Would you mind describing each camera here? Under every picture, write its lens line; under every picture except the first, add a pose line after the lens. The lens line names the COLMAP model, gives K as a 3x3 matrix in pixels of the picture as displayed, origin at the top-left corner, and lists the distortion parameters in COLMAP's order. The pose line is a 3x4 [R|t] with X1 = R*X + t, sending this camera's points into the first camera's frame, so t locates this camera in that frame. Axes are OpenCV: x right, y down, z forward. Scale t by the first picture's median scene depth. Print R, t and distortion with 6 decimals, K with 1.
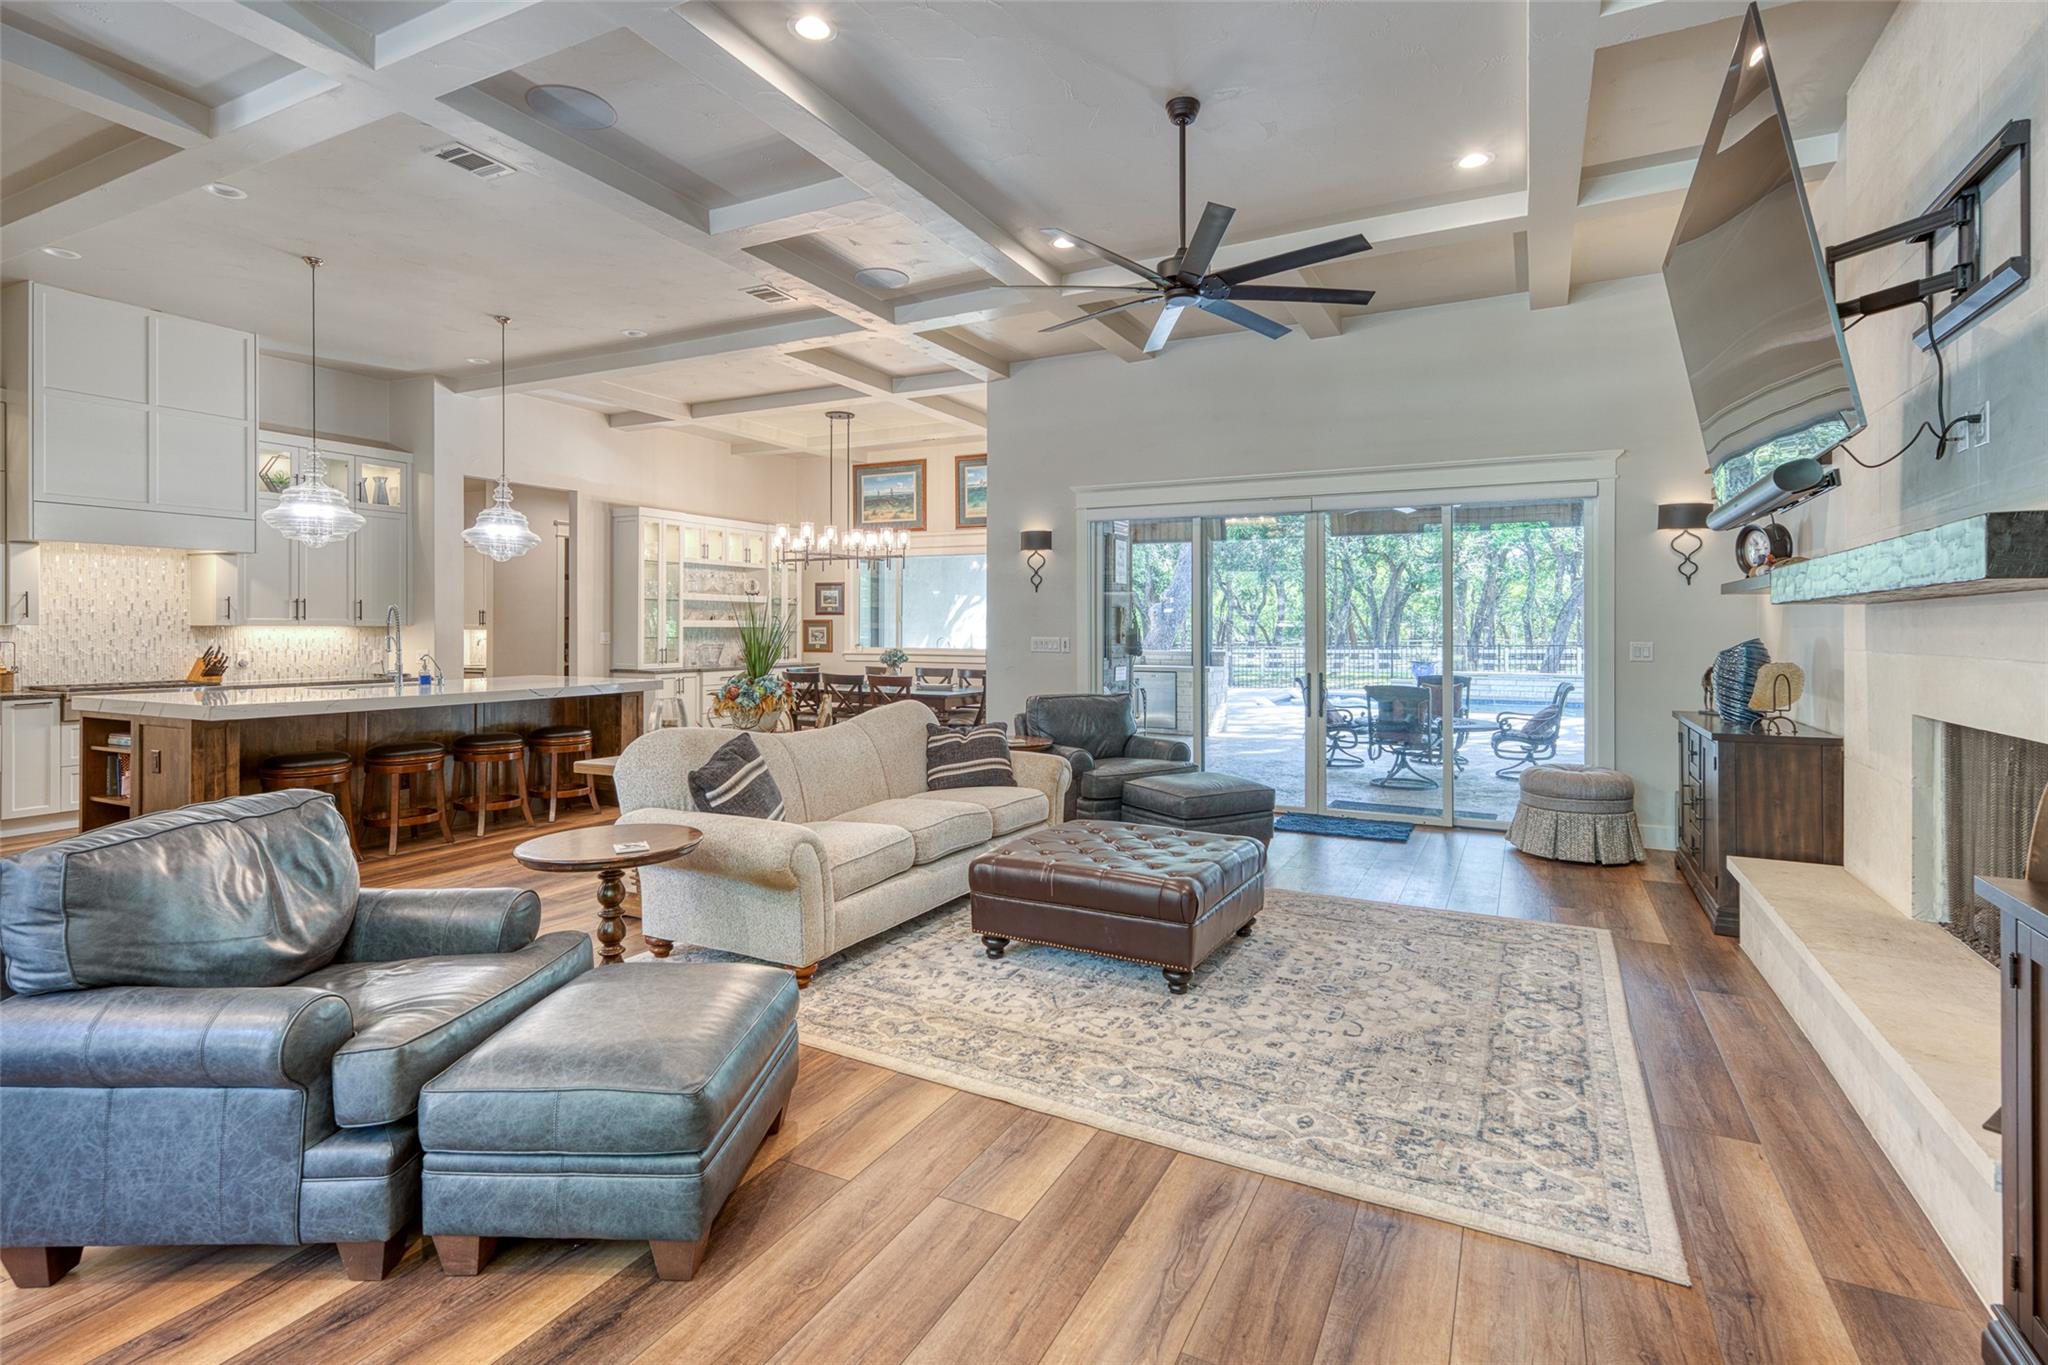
lens RADIAL K [[973.5, 0, 1036.8], [0, 973.5, 625.1], [0, 0, 1]] dist [0.014798, 0.000449]
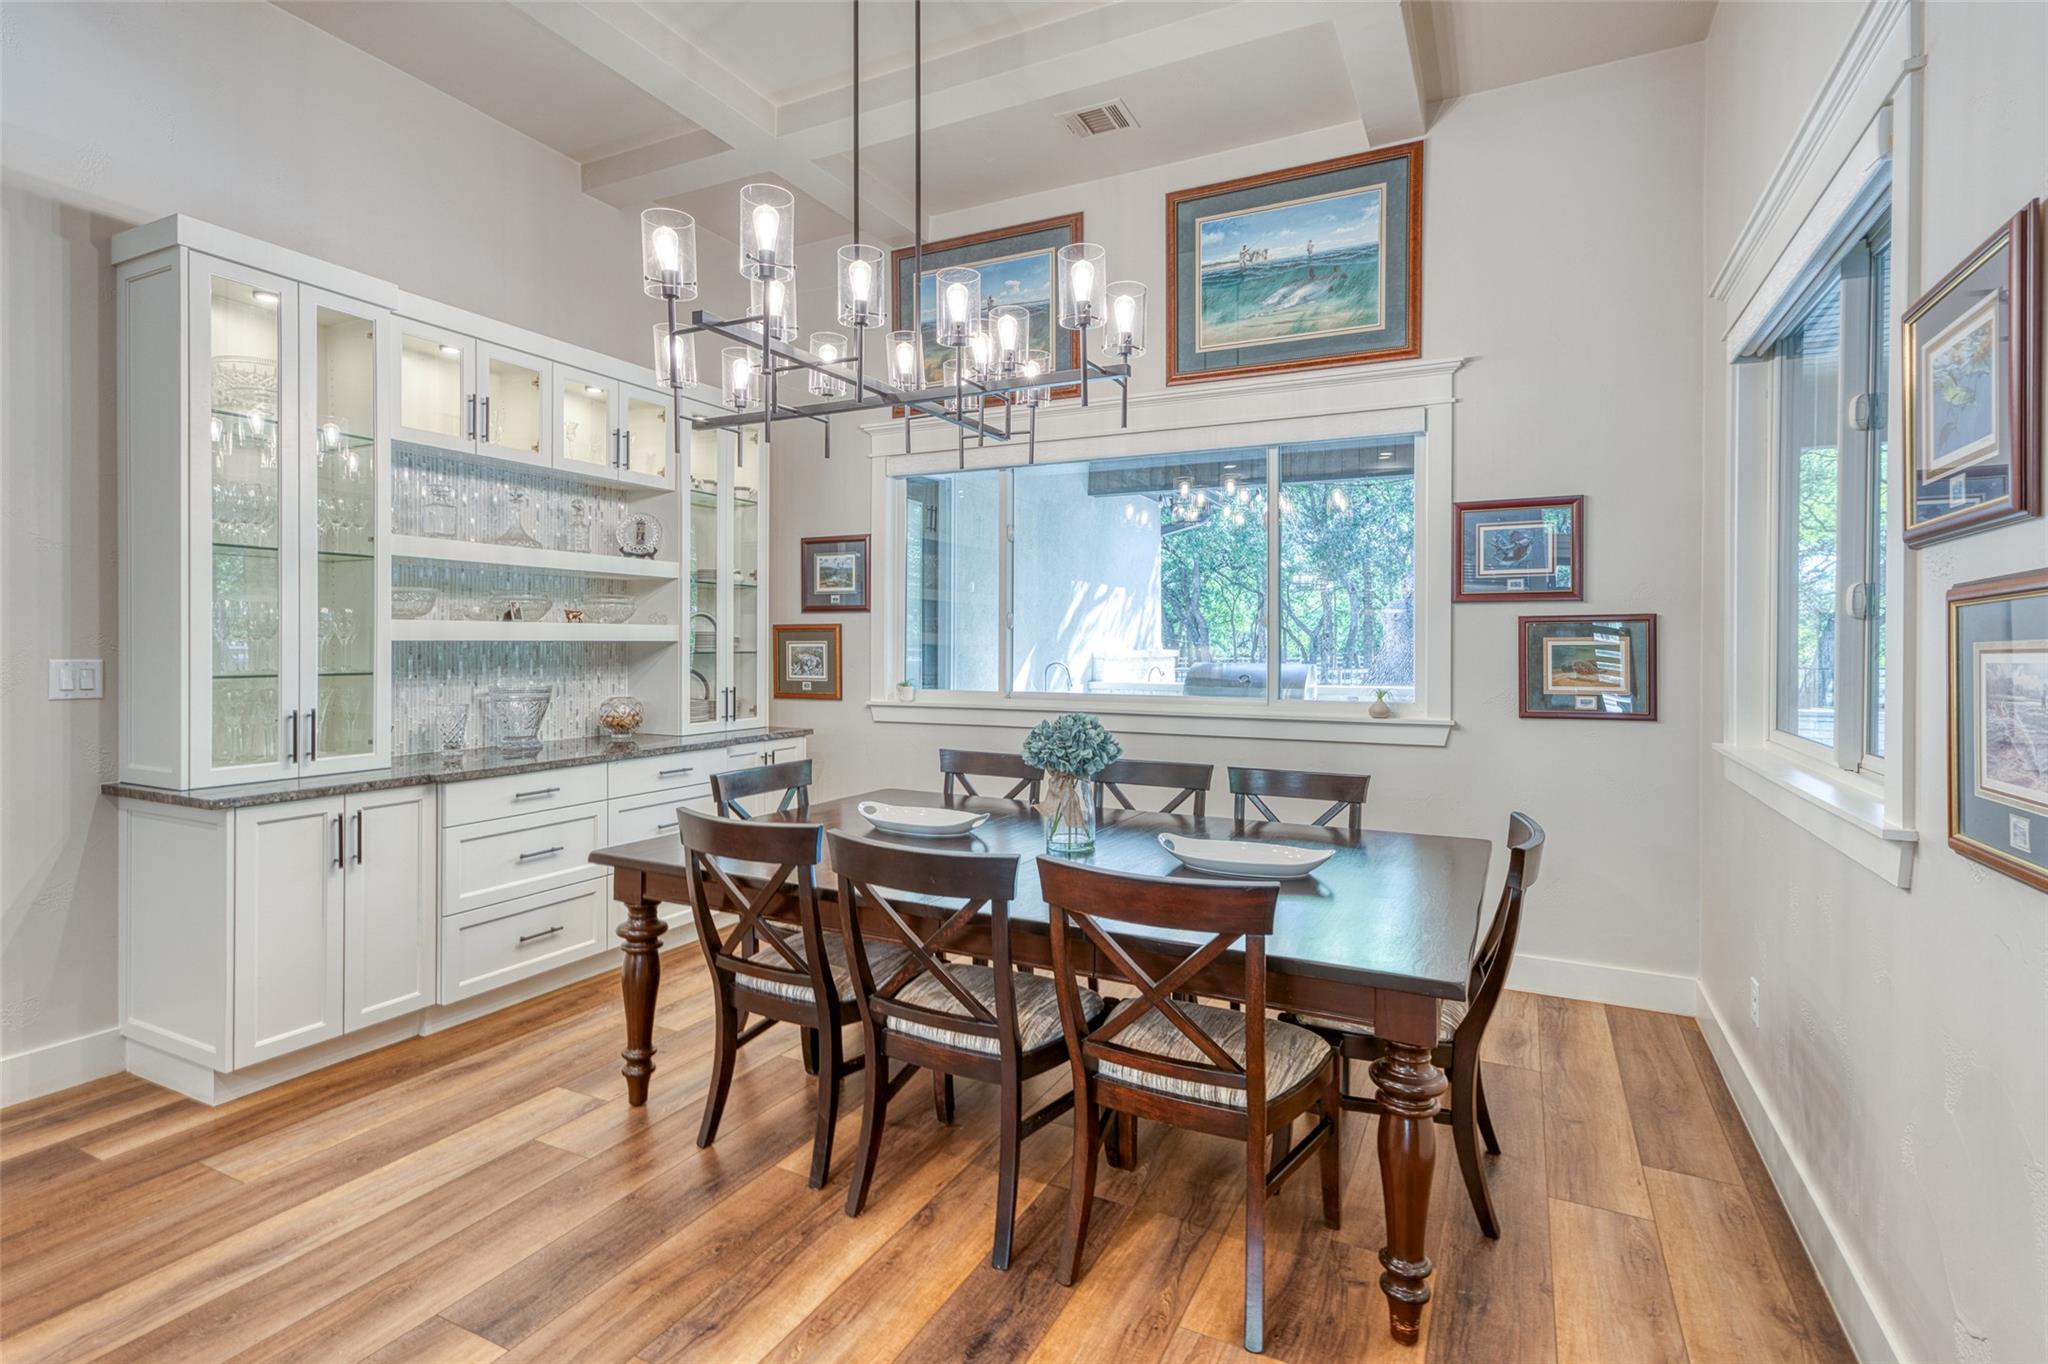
lens RADIAL K [[988.3, 0, 1023.7], [0, 988.3, 644.8], [0, 0, 1]] dist [0.013912, 0.000050]
pose [[0.999999, 0.000124, -0.001247, -0.205784], [-0.000118, 0.999986, 0.005274, 0.001938], [0.001248, -0.005274, 0.999985, 0.901679]]
